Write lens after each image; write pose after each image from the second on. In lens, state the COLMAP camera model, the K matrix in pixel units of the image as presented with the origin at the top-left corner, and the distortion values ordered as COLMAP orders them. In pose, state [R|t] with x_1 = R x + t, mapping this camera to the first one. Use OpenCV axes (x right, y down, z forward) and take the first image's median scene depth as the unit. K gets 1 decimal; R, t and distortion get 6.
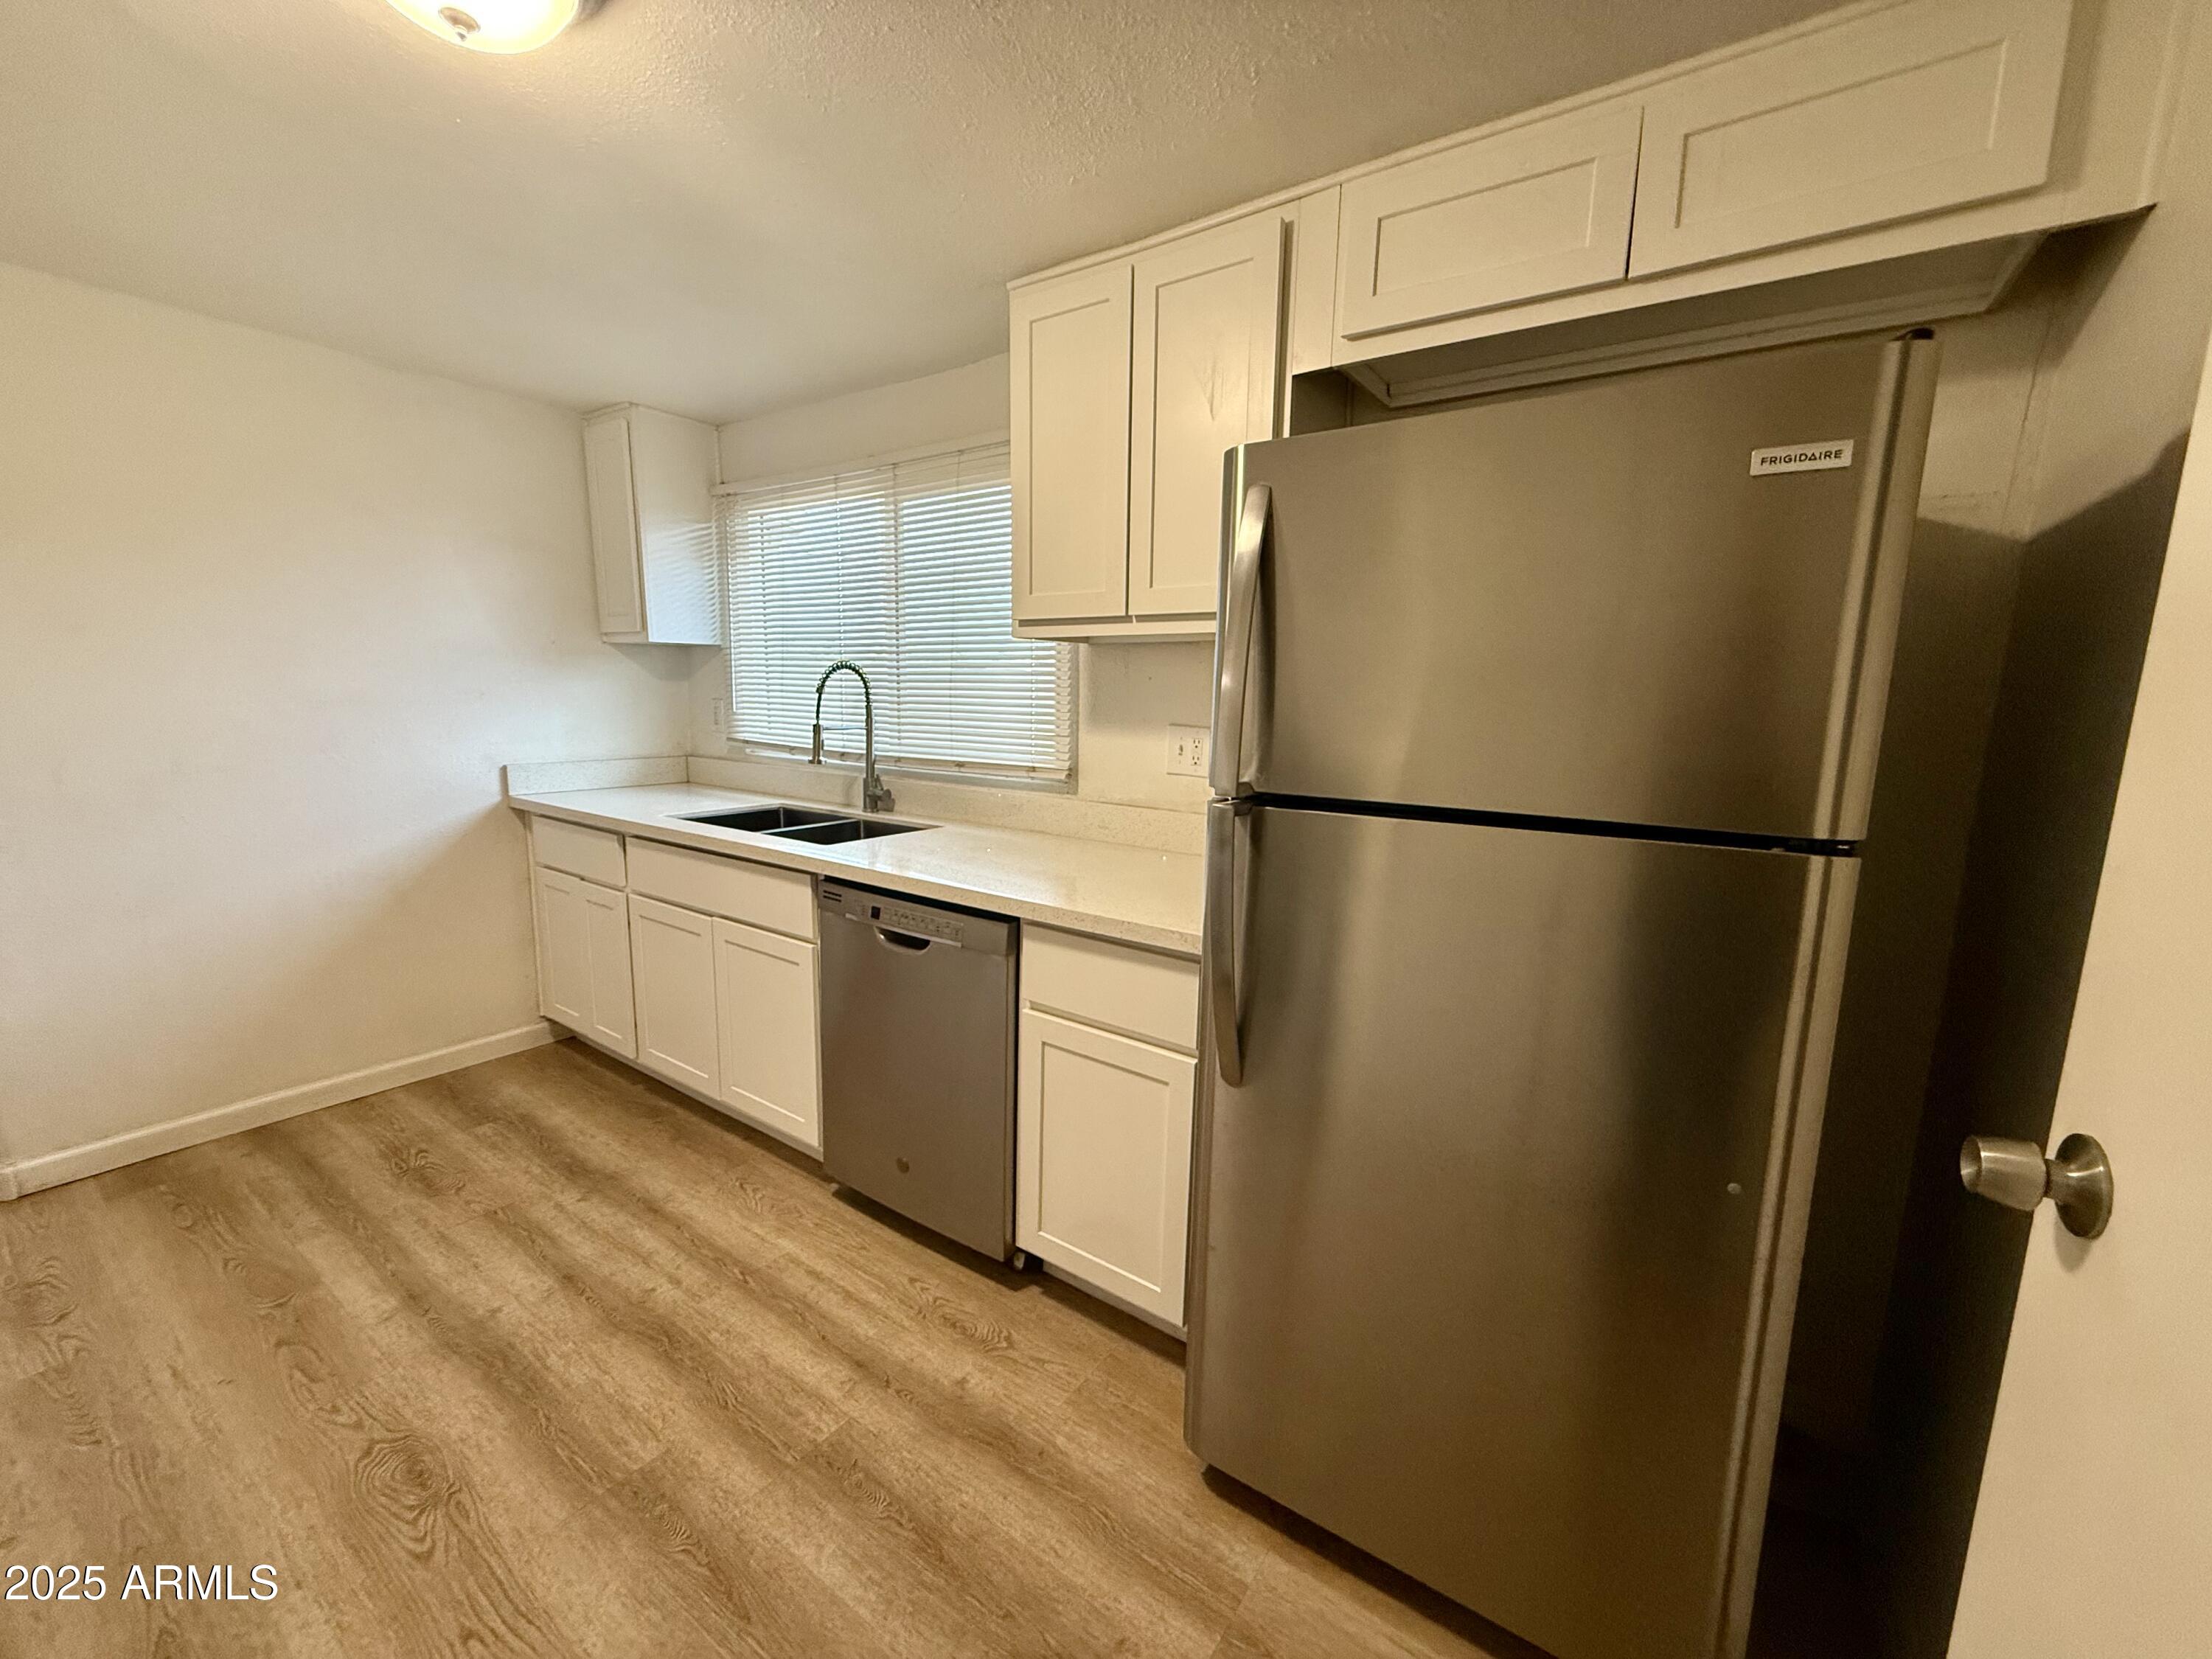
lens RADIAL K [[881.5, 0, 1097.2], [0, 881.5, 829.7], [0, 0, 1]] dist [0.000574, 0.000083]
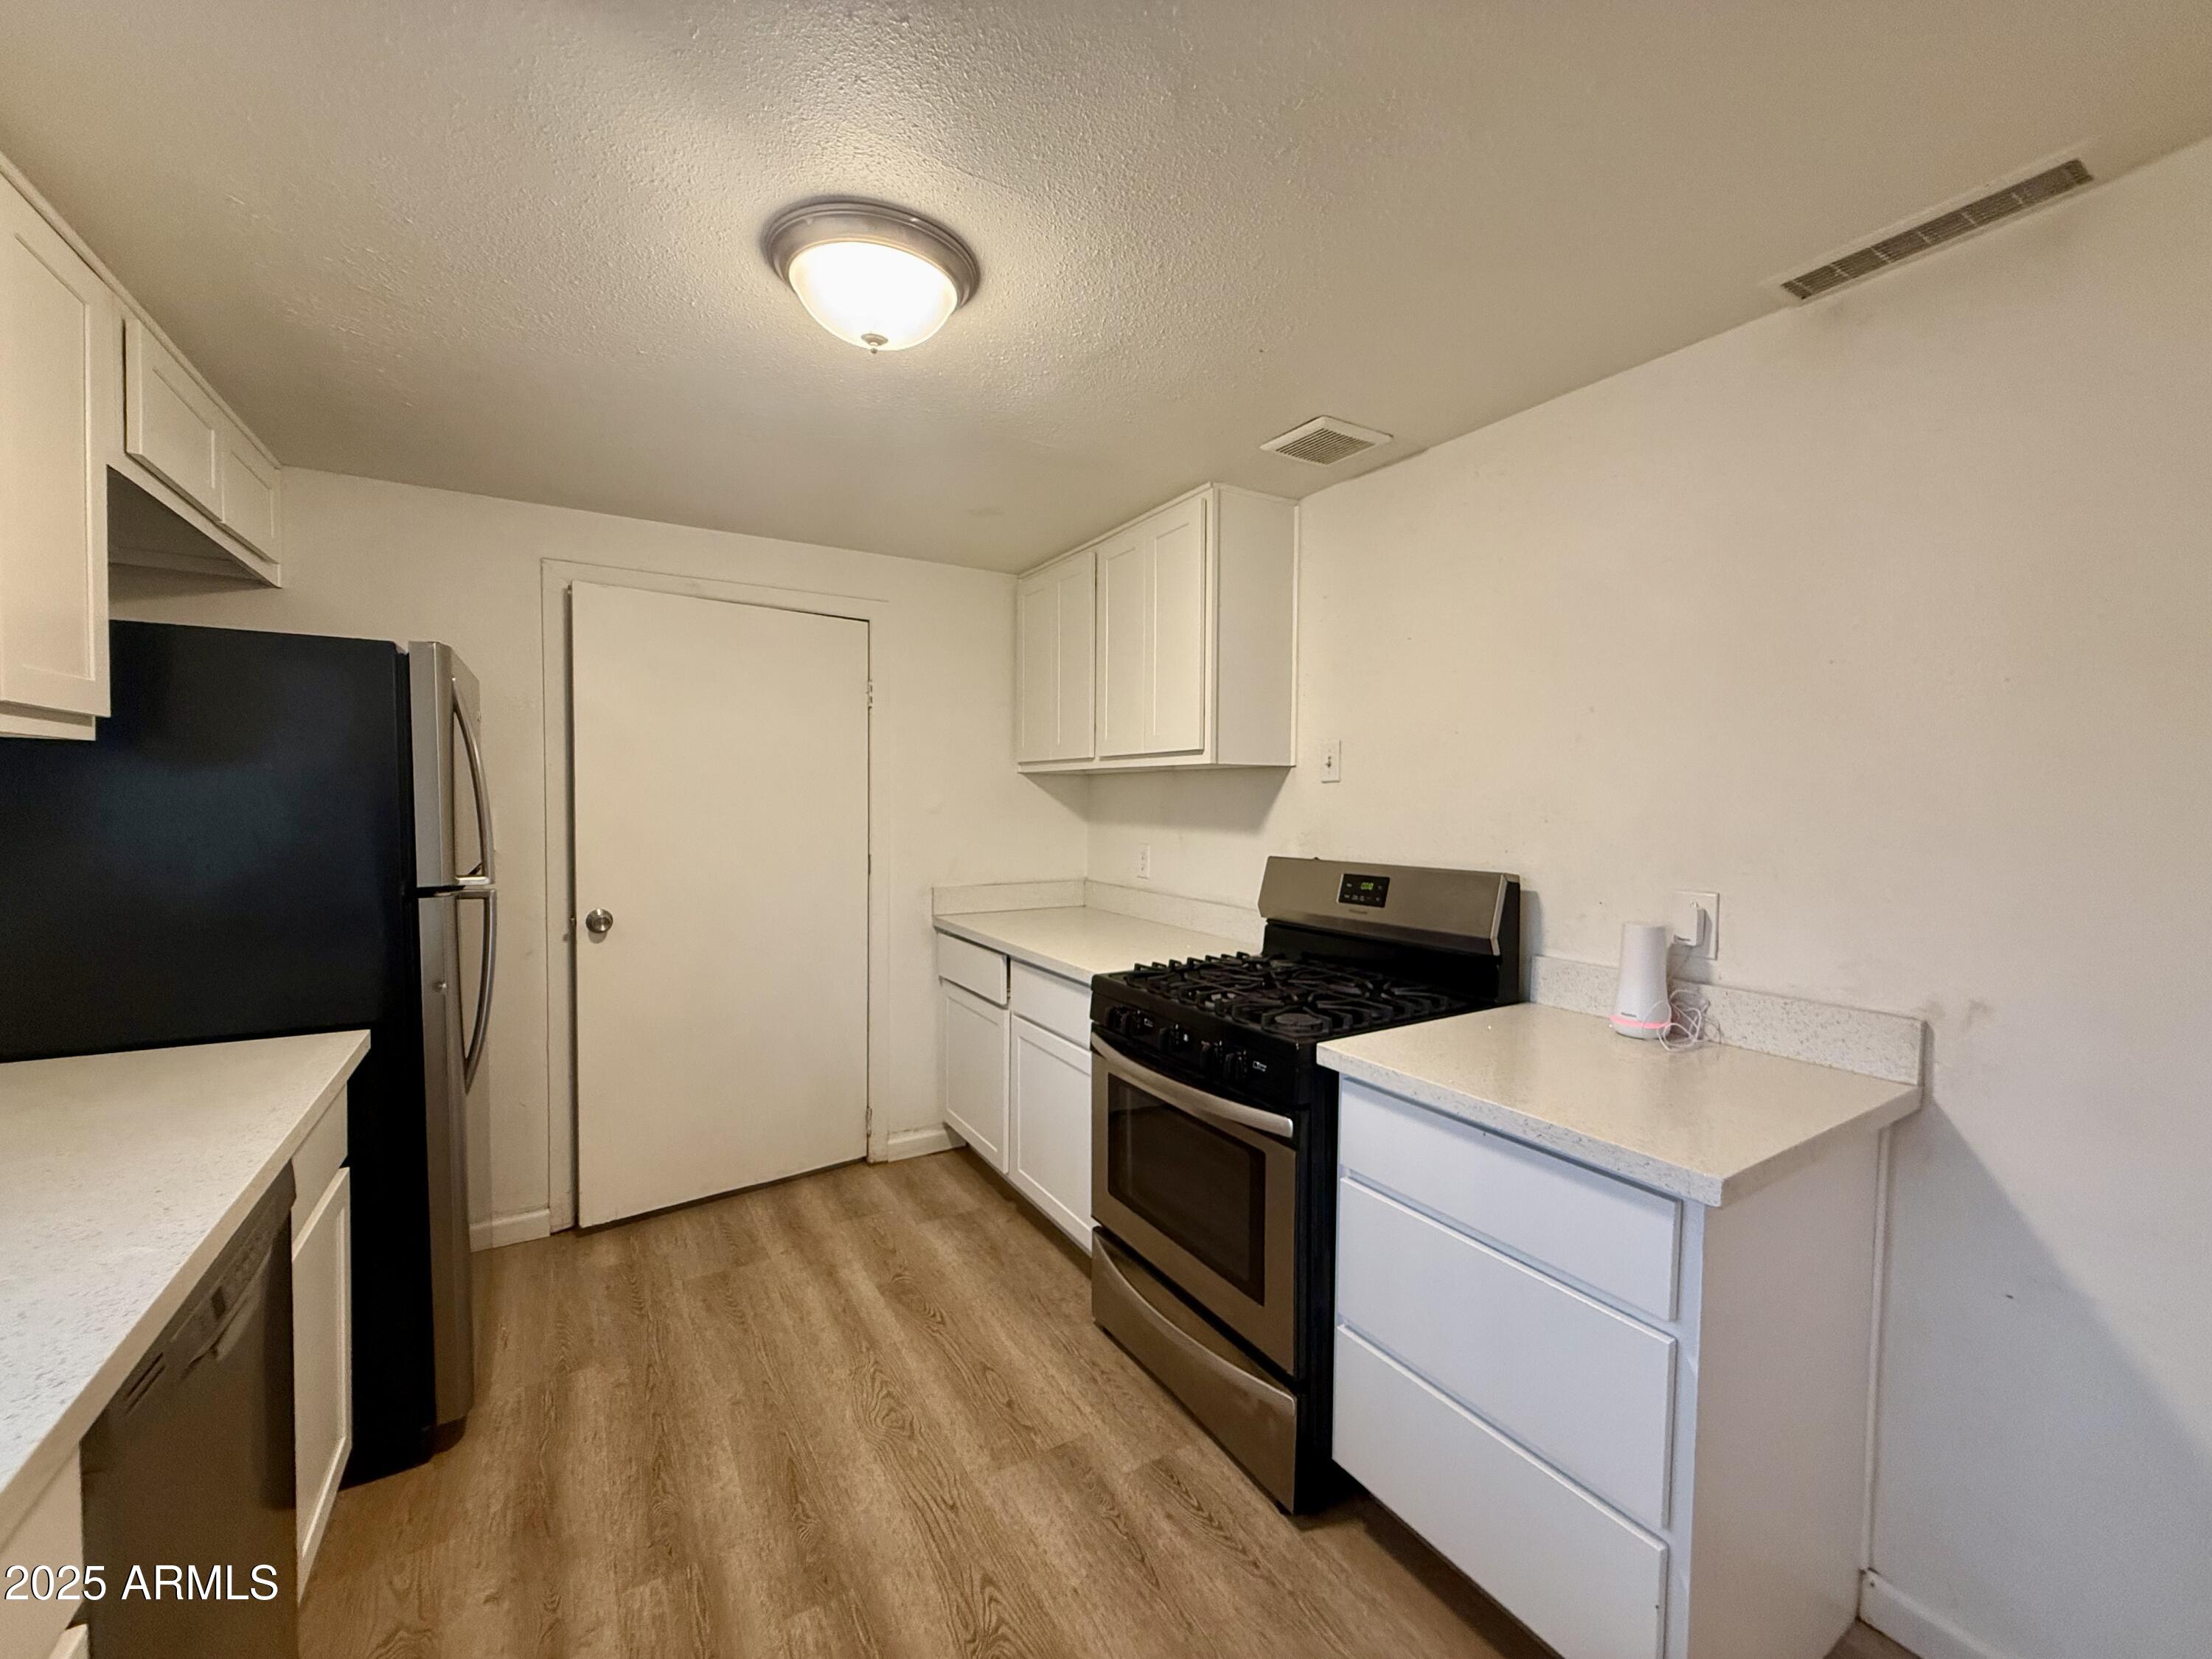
lens RADIAL K [[881.5, 0, 1101.7], [0, 881.5, 829.9], [0, 0, 1]] dist [0.000574, 0.000083]
pose [[-0.917475, -0.047505, 0.394946, -1.019273], [0.026981, 0.983125, 0.180933, -0.273786], [-0.396876, 0.176657, -0.900712, 1.407575]]
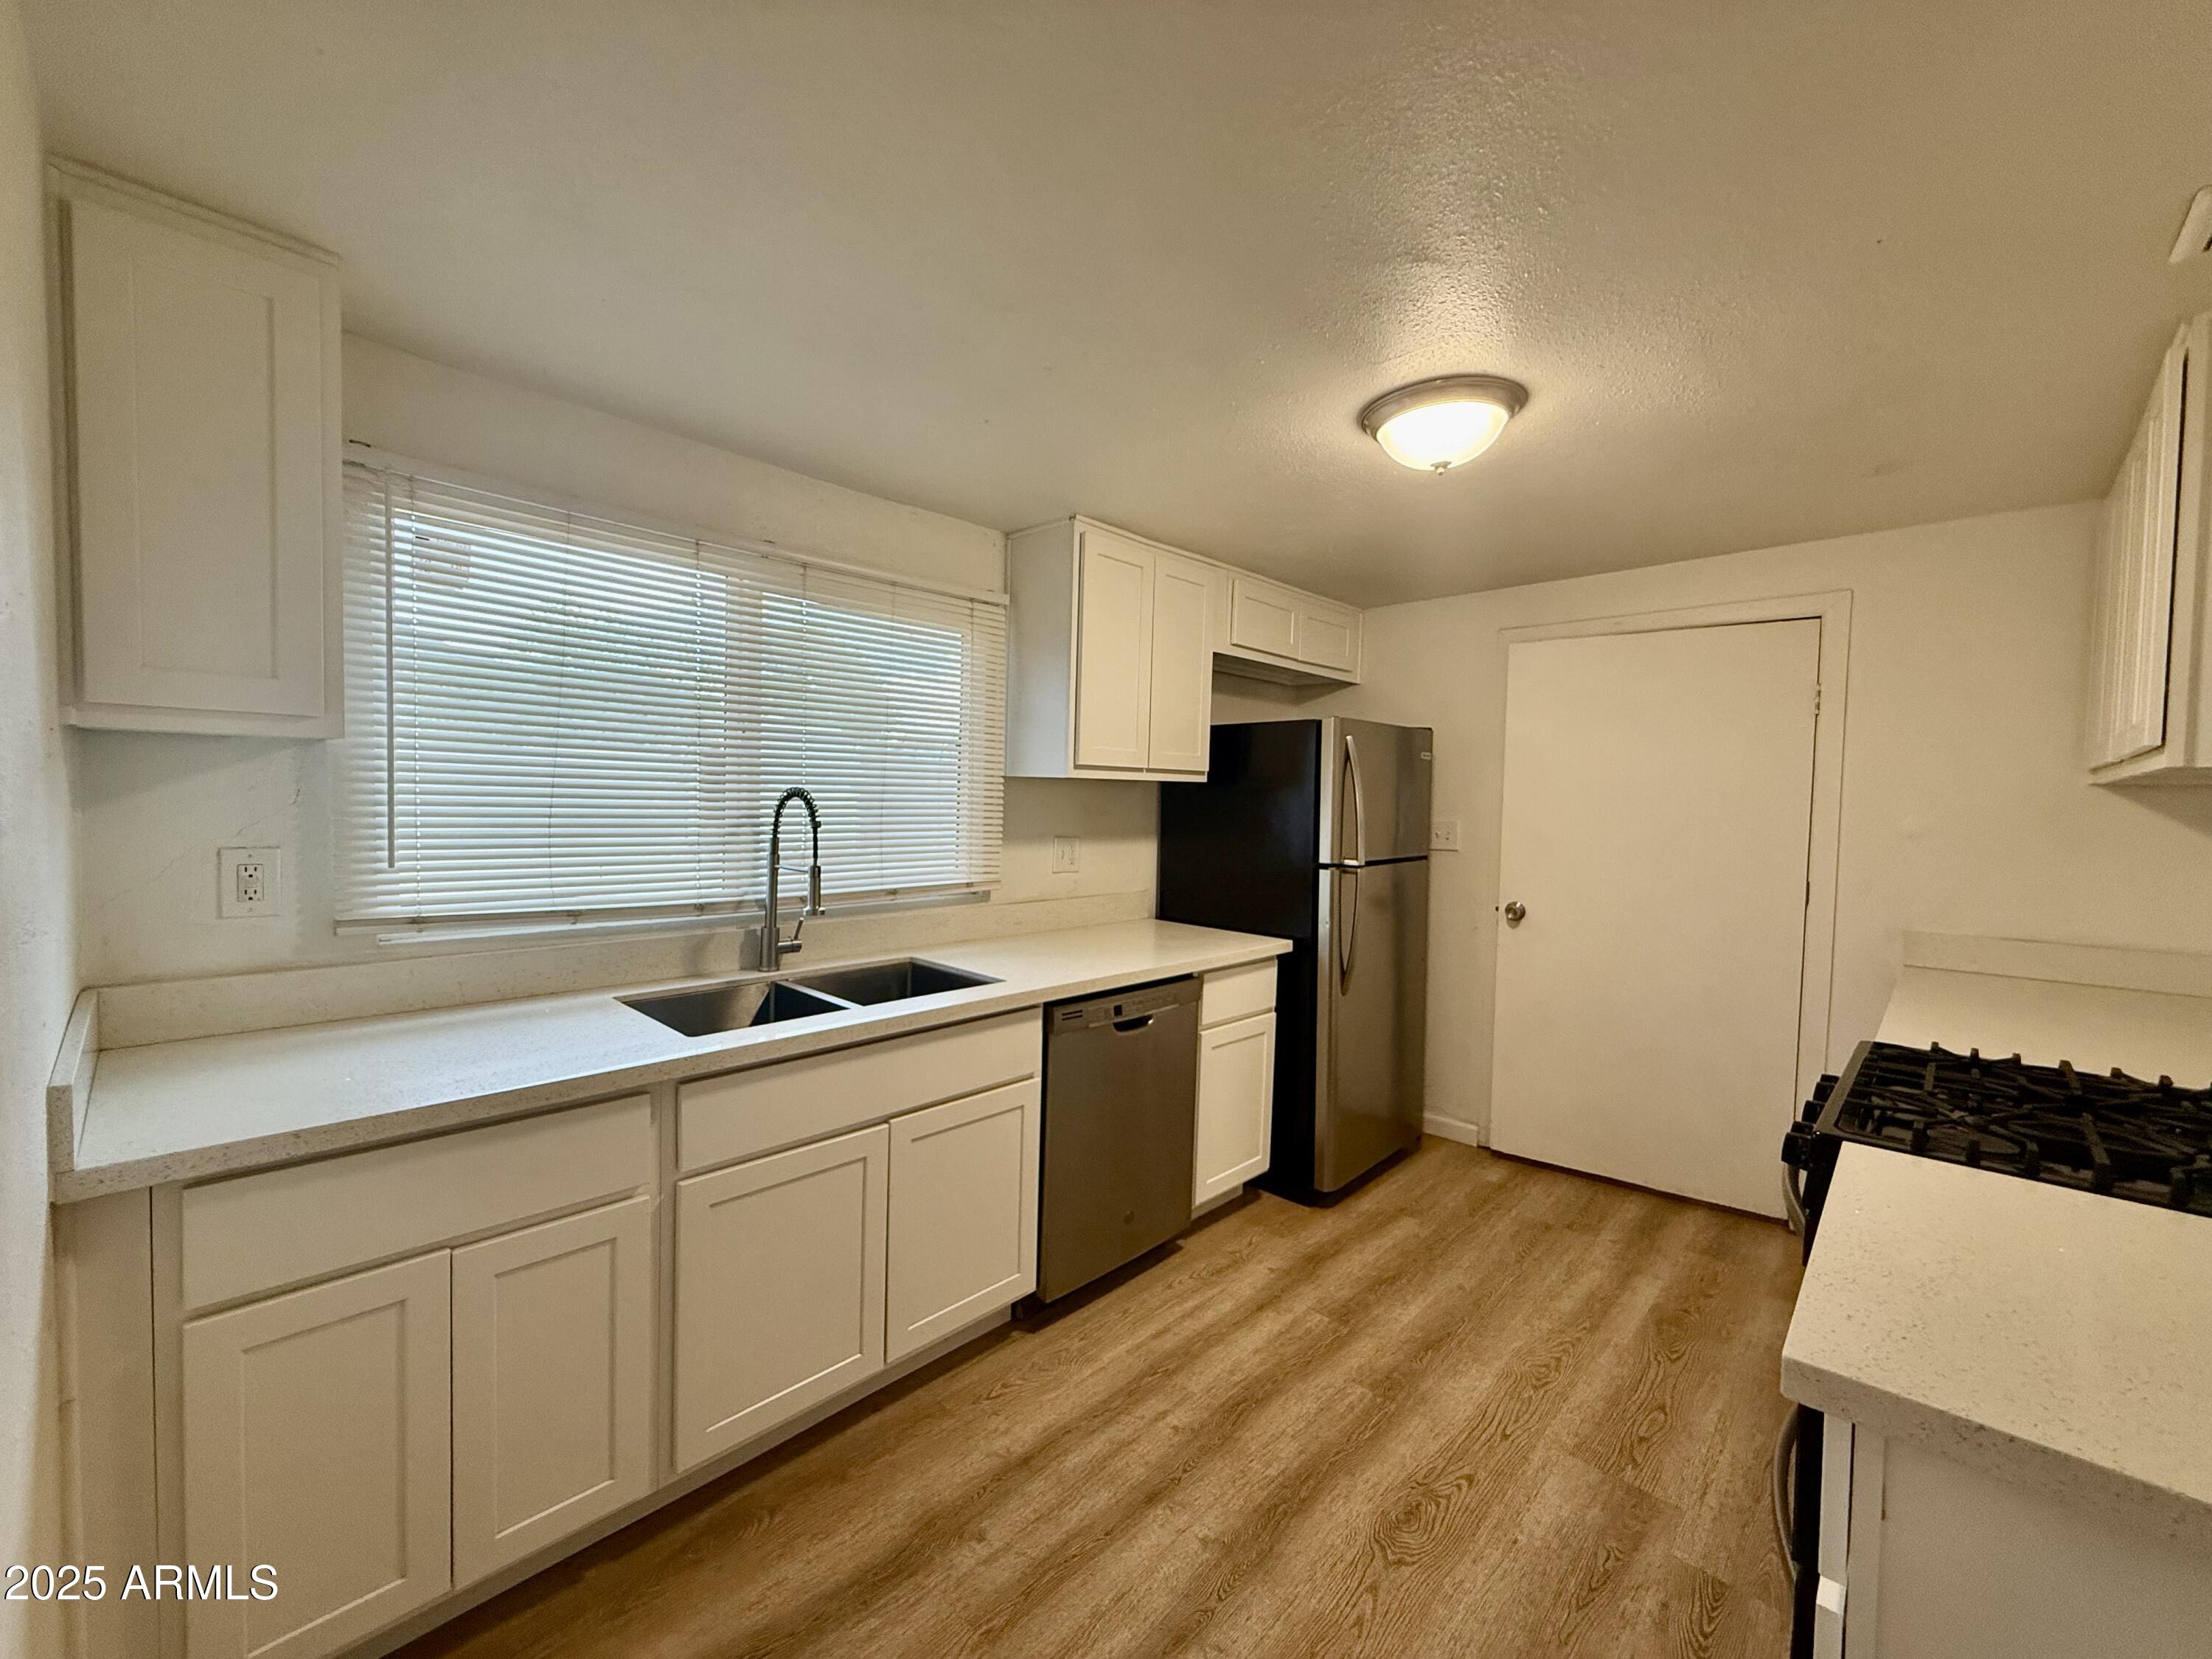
lens RADIAL K [[881.5, 0, 1104.2], [0, 881.5, 828.3], [0, 0, 1]] dist [0.000574, 0.000083]
pose [[0.147532, -0.053356, 0.987617, -1.659599], [0.131943, 0.990681, 0.033811, -0.224654], [-0.980217, 0.125321, 0.153197, 0.946652]]
